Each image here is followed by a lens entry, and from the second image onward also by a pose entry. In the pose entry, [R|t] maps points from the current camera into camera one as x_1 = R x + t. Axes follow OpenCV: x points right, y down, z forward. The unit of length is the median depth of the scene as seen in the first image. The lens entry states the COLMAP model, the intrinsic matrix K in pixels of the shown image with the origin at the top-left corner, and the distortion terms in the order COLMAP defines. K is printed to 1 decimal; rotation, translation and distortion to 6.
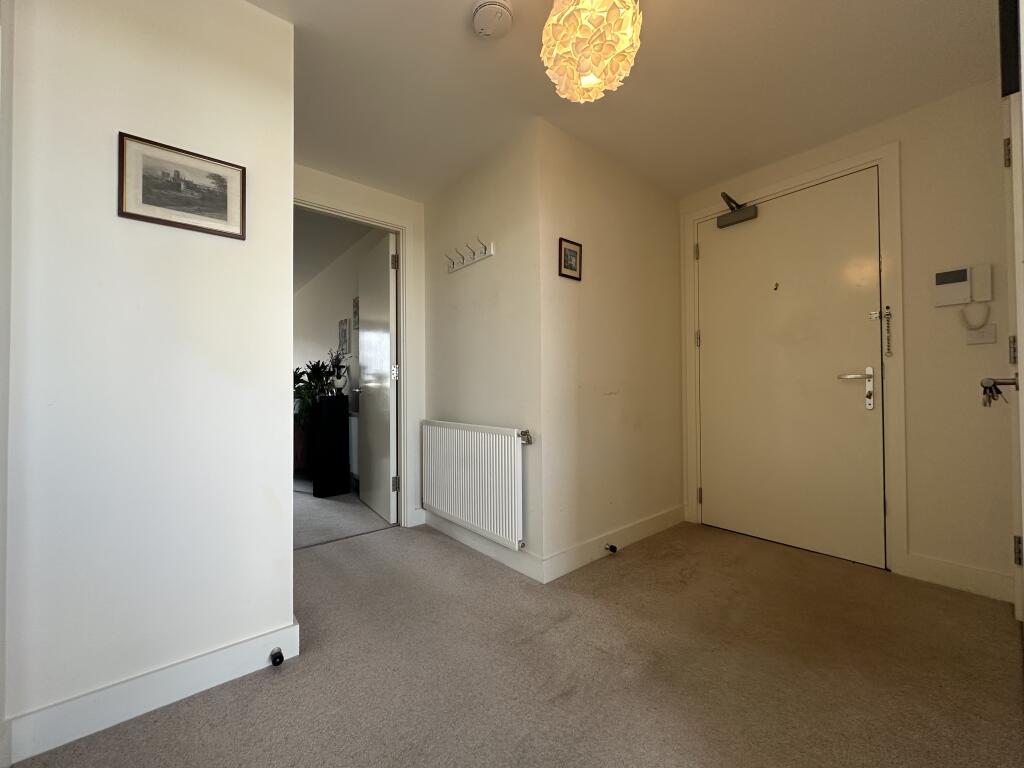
lens RADIAL K [[409.7, 0, 508.0], [0, 409.7, 380.5], [0, 0, 1]] dist [-0.001473, 0.000602]
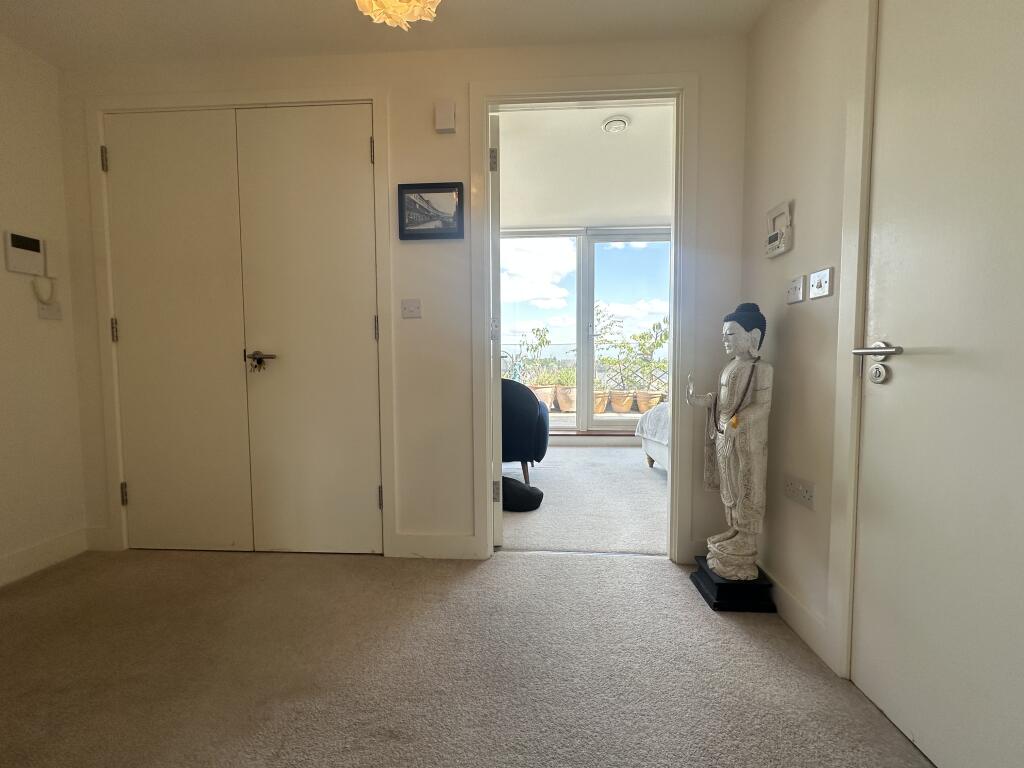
lens RADIAL K [[409.7, 0, 509.6], [0, 409.7, 380.4], [0, 0, 1]] dist [-0.001473, 0.000602]
pose [[-0.735962, -0.024216, 0.676589, -0.383675], [0.000497, 0.999341, 0.036308, 0.028219], [-0.677022, 0.027058, -0.735465, 0.965694]]
